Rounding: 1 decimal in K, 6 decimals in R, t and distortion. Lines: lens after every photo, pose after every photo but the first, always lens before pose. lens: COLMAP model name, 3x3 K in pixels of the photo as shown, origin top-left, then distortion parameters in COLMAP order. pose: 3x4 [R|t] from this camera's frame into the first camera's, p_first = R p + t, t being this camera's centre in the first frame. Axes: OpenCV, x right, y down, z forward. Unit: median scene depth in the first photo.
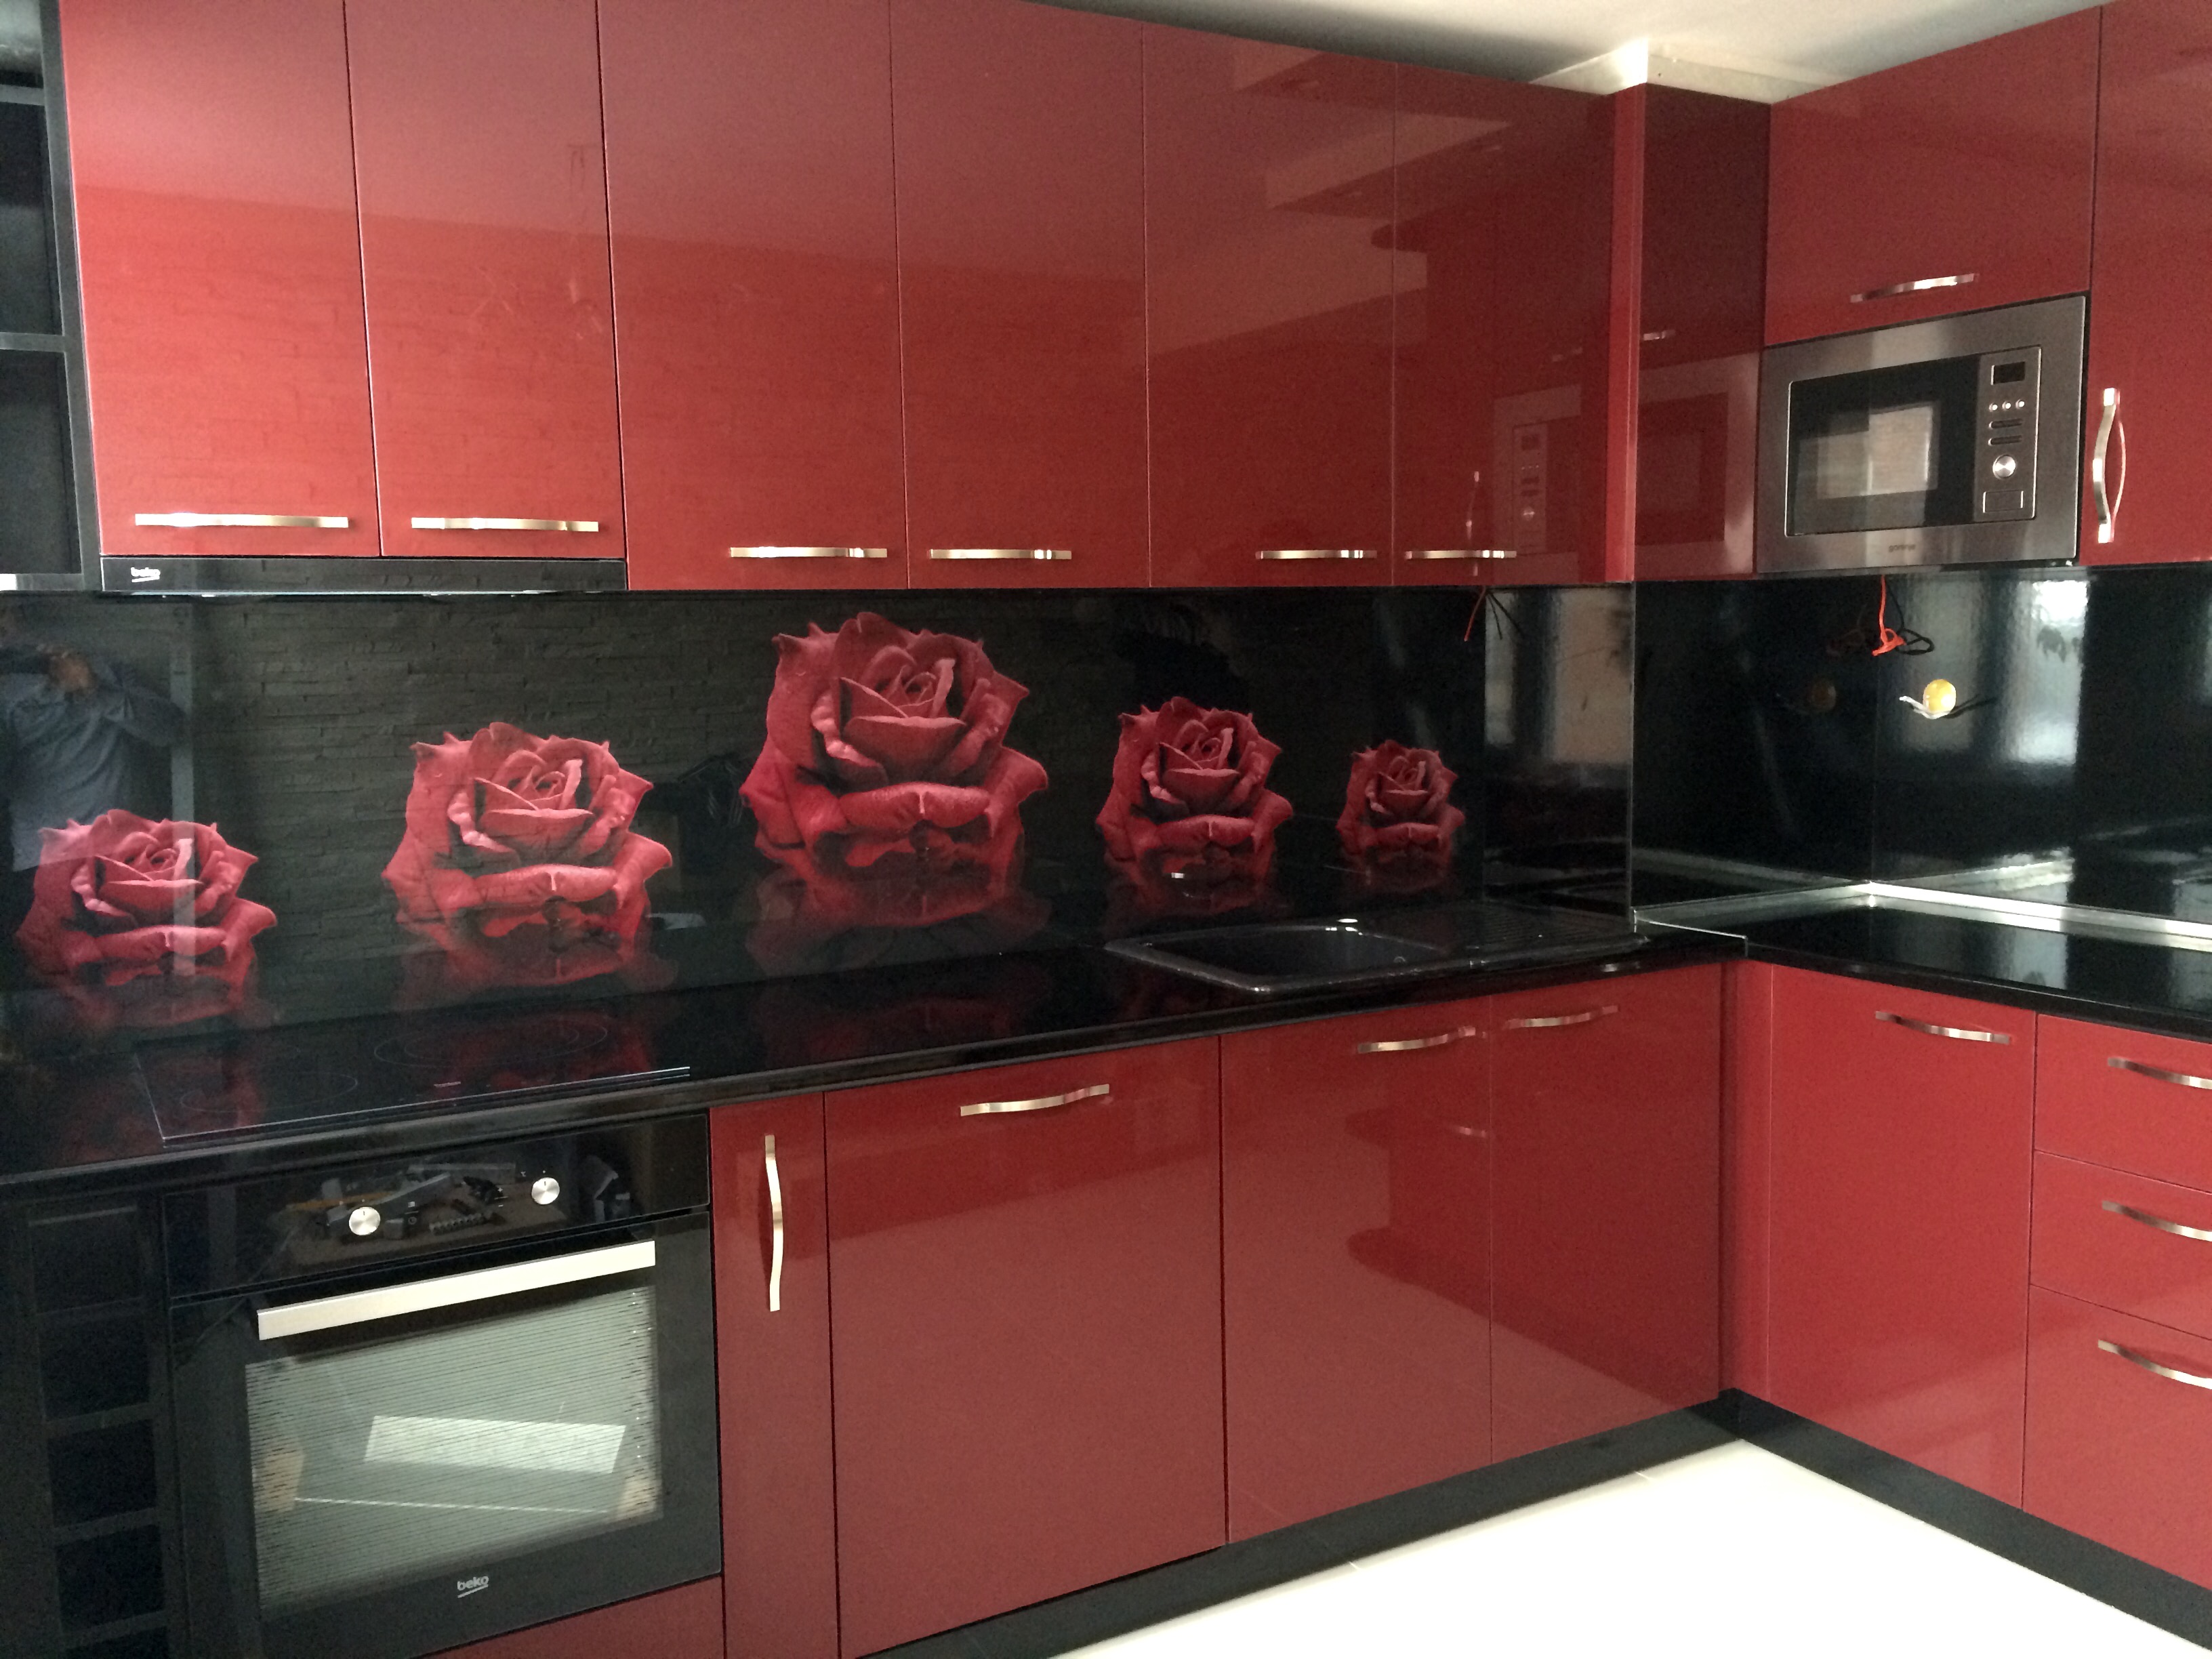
lens RADIAL K [[1890.0, 0, 1109.1], [0, 1890.0, 833.0], [0, 0, 1]] dist [0.085155, -0.088302]
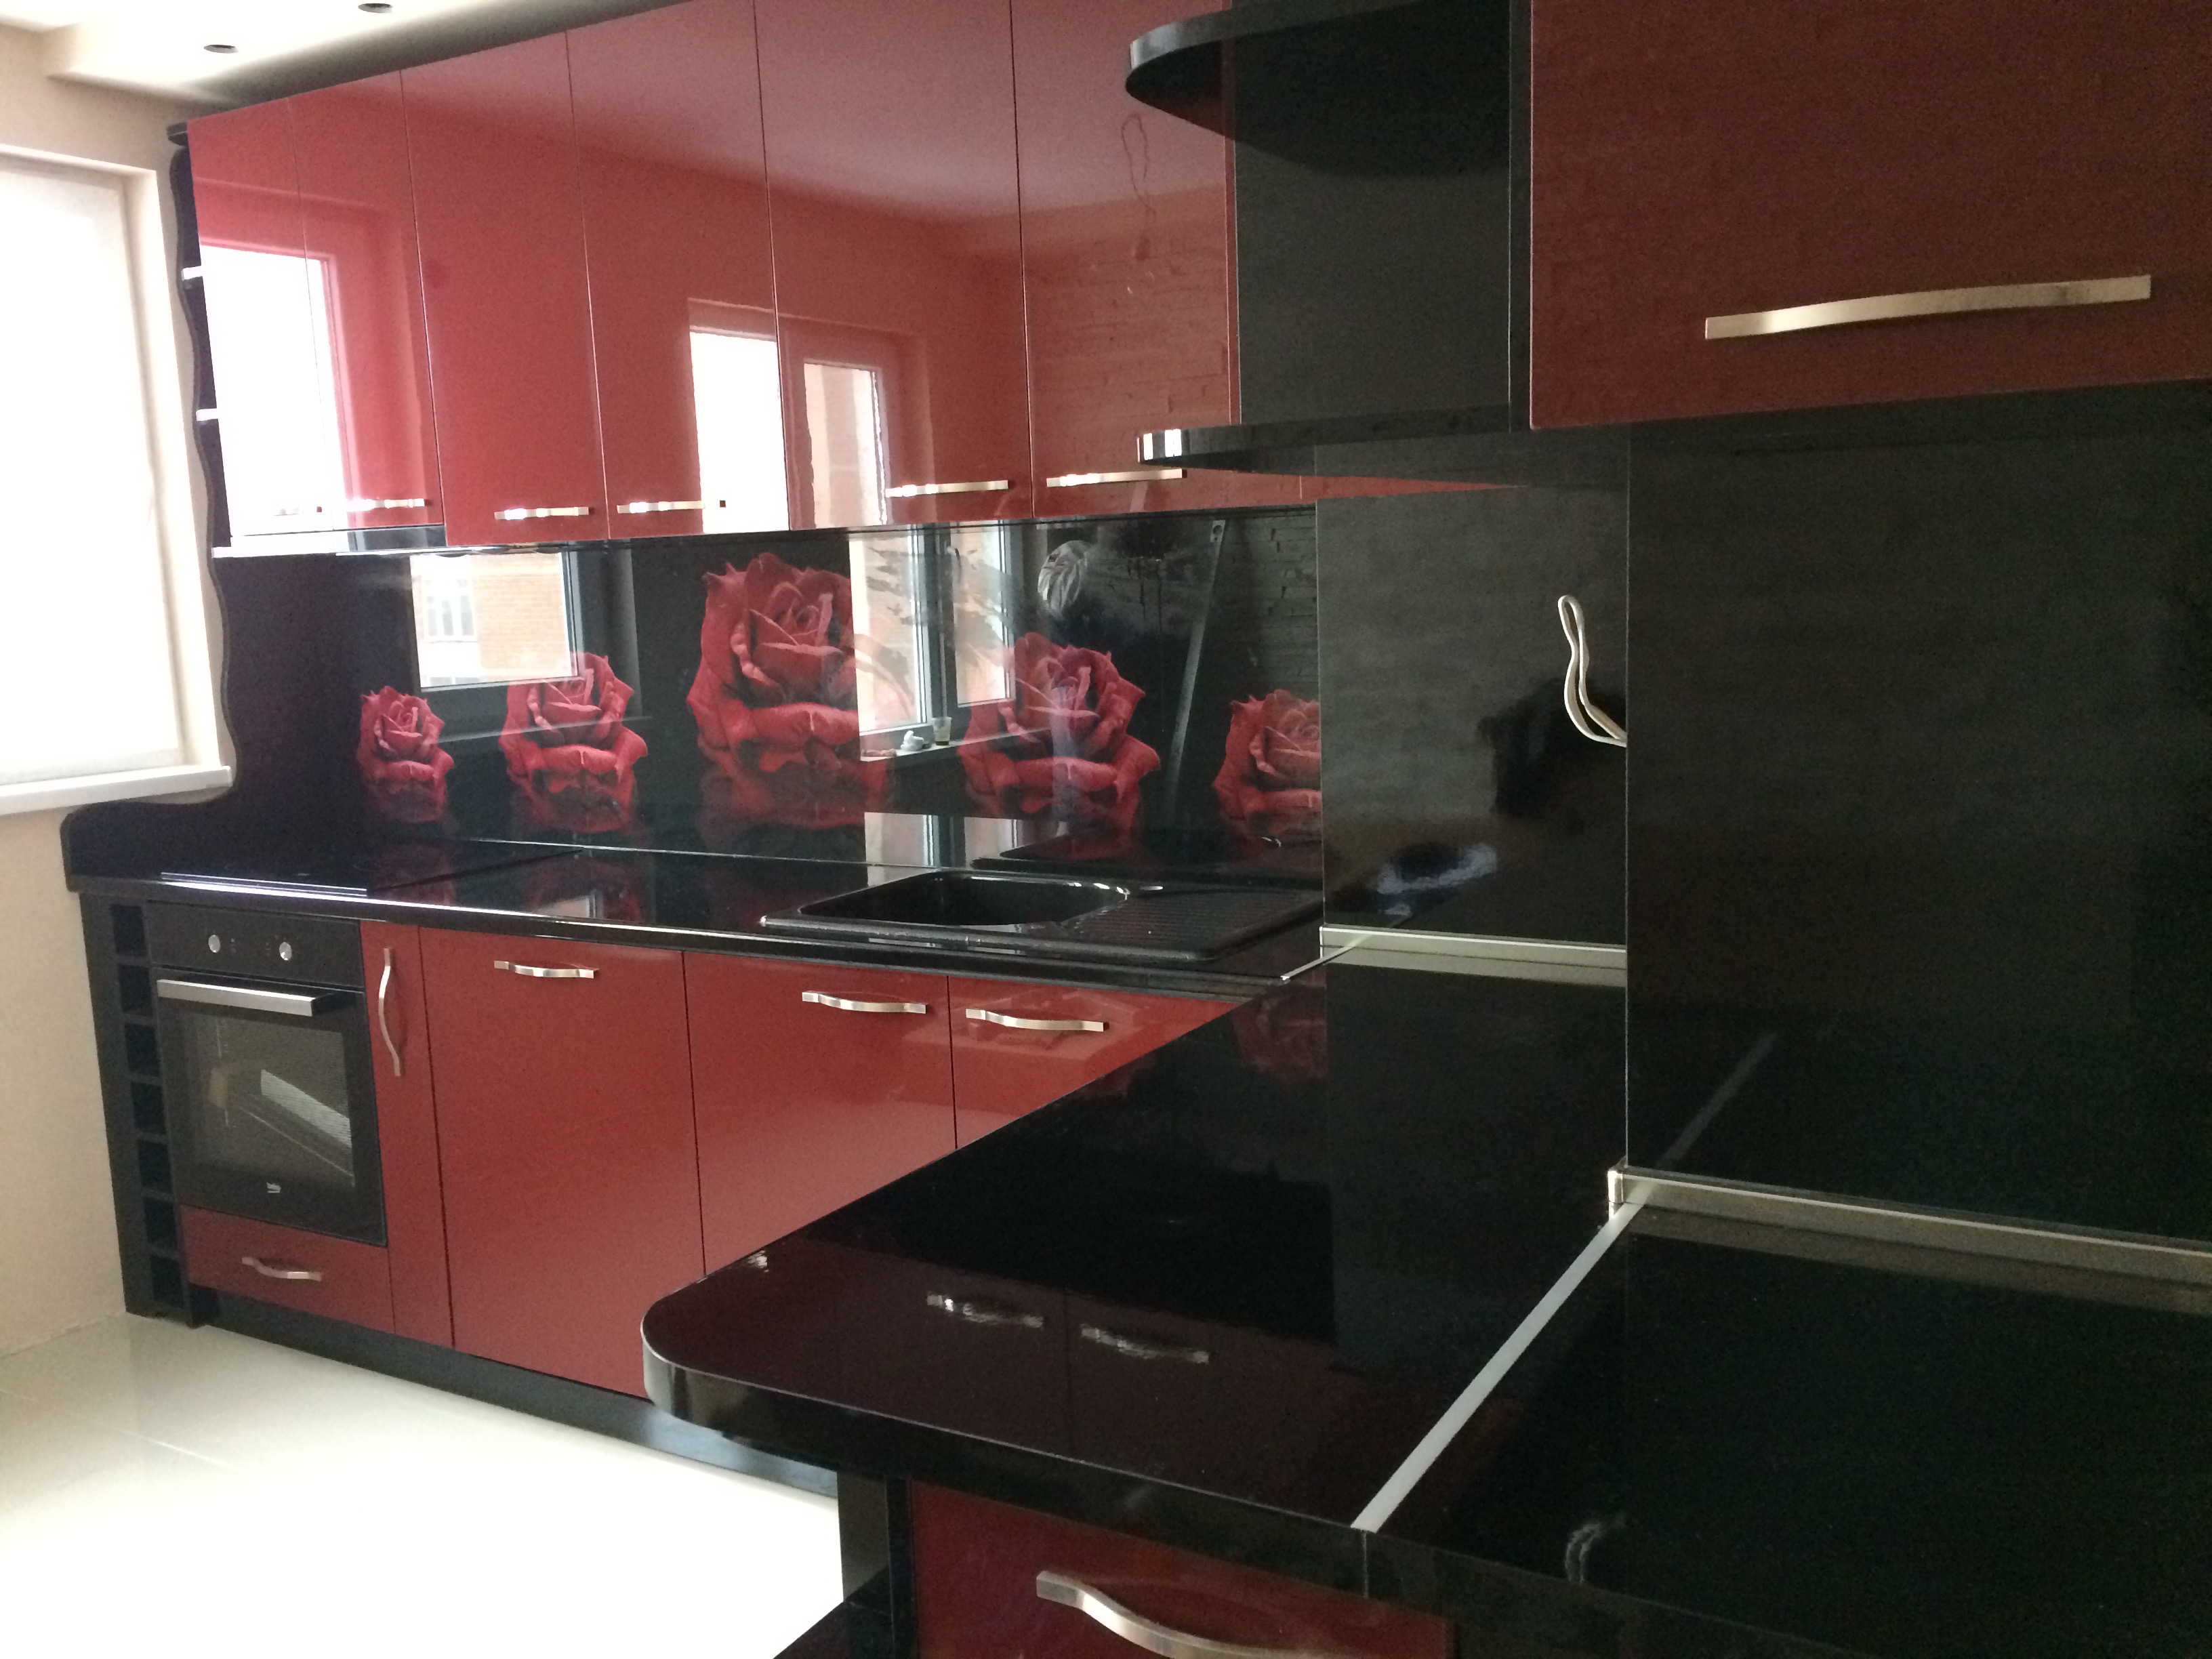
lens RADIAL K [[1890.0, 0, 1113.5], [0, 1890.0, 831.5], [0, 0, 1]] dist [0.085155, -0.088302]
pose [[0.495574, 0.121714, -0.859996, 0.973017], [-0.064996, 0.992553, 0.103021, -0.078789], [0.866131, 0.004842, 0.499794, 0.588479]]
